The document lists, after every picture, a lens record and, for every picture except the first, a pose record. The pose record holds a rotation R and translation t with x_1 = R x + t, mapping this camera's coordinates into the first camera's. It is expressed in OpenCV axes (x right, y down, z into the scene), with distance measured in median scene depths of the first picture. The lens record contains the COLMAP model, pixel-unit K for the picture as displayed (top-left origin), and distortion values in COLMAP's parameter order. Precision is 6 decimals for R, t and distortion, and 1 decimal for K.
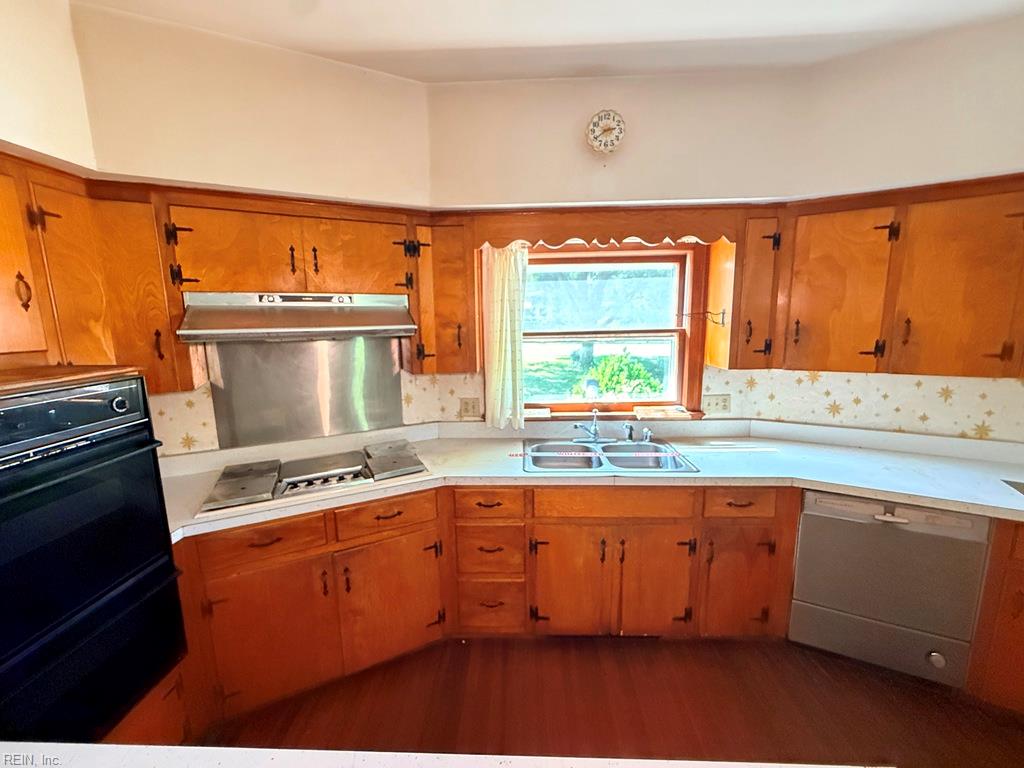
lens RADIAL K [[411.9, 0, 513.0], [0, 411.9, 381.6], [0, 0, 1]] dist [0.004361, -0.000247]
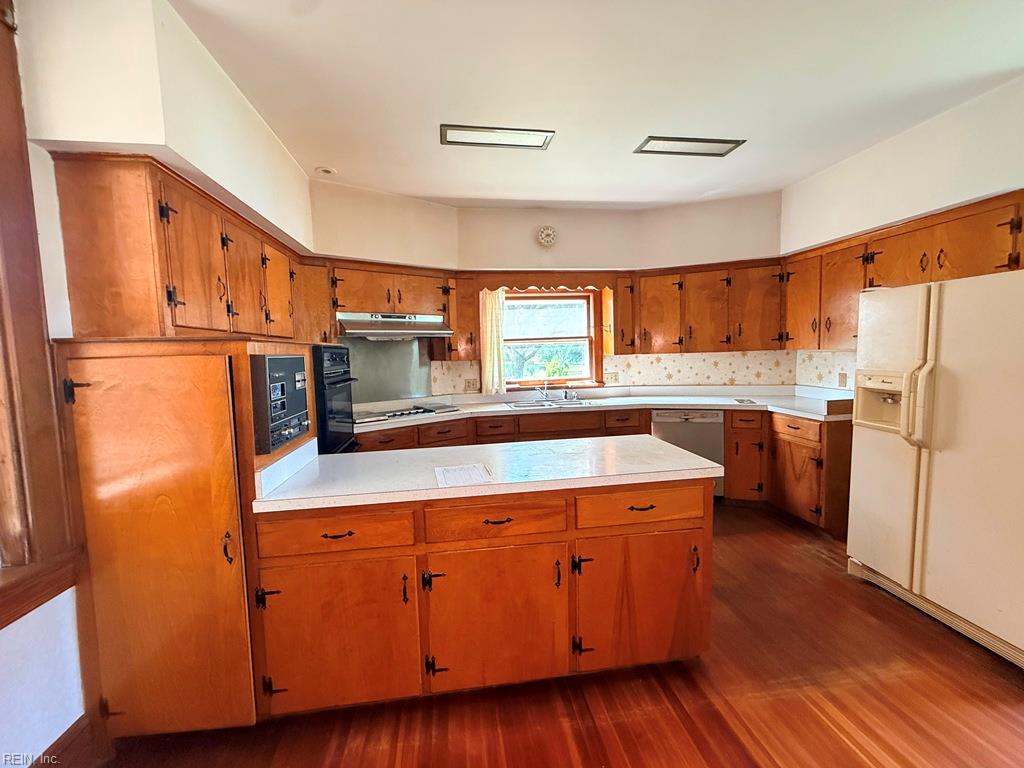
lens RADIAL K [[411.9, 0, 510.4], [0, 411.9, 384.4], [0, 0, 1]] dist [0.004361, -0.000247]
pose [[0.984490, -0.027983, 0.173195, -0.283167], [0.043494, 0.995308, -0.086425, 0.252288], [-0.169964, 0.092618, 0.981088, -0.775383]]
